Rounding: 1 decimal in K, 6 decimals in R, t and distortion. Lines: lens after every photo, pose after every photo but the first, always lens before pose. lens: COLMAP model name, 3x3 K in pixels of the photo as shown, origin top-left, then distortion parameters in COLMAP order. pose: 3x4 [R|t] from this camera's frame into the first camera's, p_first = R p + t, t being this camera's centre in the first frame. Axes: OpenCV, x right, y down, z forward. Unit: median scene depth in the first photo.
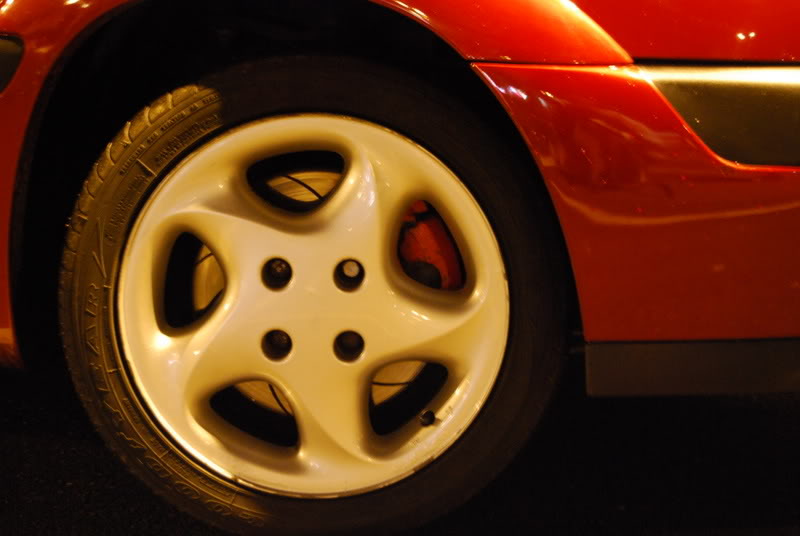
lens RADIAL K [[1778.5, 0, 399.6], [0, 1778.5, 268.3], [0, 0, 1]] dist [-0.112723, 0.000000]
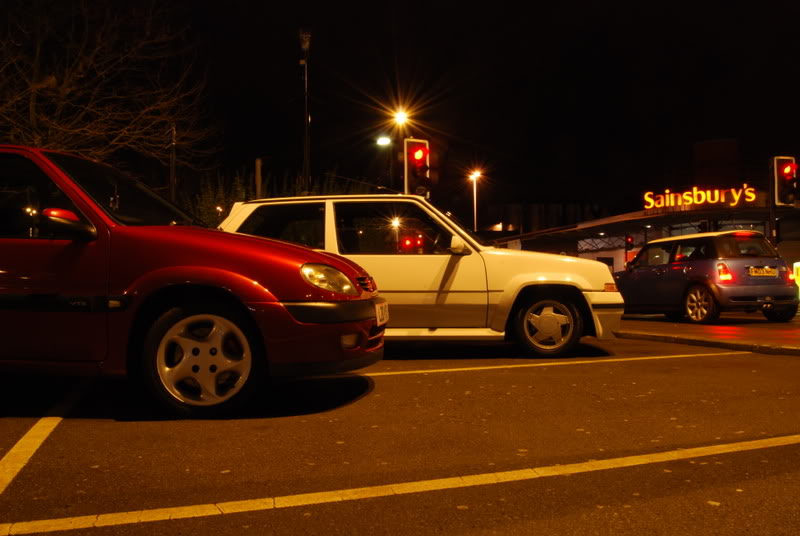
lens RADIAL K [[693.6, 0, 401.7], [0, 693.6, 272.6], [0, 0, 1]] dist [-0.066555, -0.010115]
pose [[0.964283, -0.000868, 0.264874, -0.030355], [0.040125, 0.988933, -0.142835, 0.070018], [-0.261819, 0.148361, 0.953646, -0.709952]]
